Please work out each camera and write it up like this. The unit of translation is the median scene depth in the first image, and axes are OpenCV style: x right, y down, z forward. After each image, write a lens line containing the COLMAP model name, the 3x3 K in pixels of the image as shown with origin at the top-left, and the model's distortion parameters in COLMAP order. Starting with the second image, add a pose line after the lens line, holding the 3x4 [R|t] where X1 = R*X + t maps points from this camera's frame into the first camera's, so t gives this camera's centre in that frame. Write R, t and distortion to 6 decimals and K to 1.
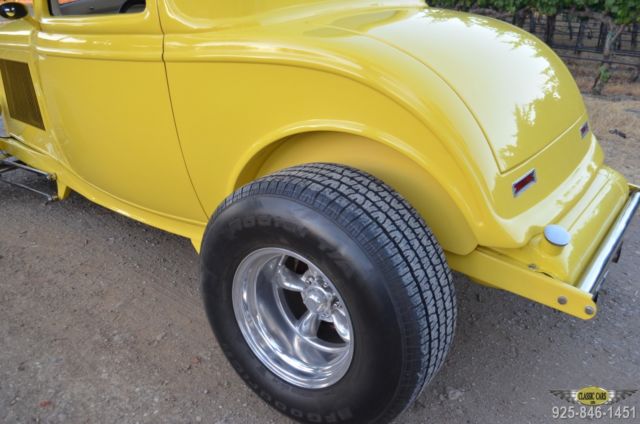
lens RADIAL K [[579.2, 0, 326.9], [0, 579.2, 210.5], [0, 0, 1]] dist [-0.061207, 0.003690]
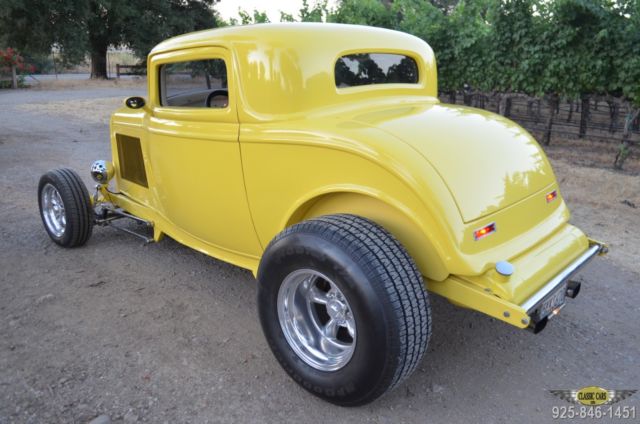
lens RADIAL K [[555.7, 0, 332.4], [0, 555.7, 220.8], [0, 0, 1]] dist [-0.065800, -0.001091]
pose [[0.994330, 0.027982, -0.102587, 0.106361], [-0.037746, 0.994808, -0.094512, 0.065895], [0.099409, 0.097849, 0.990224, -0.365718]]
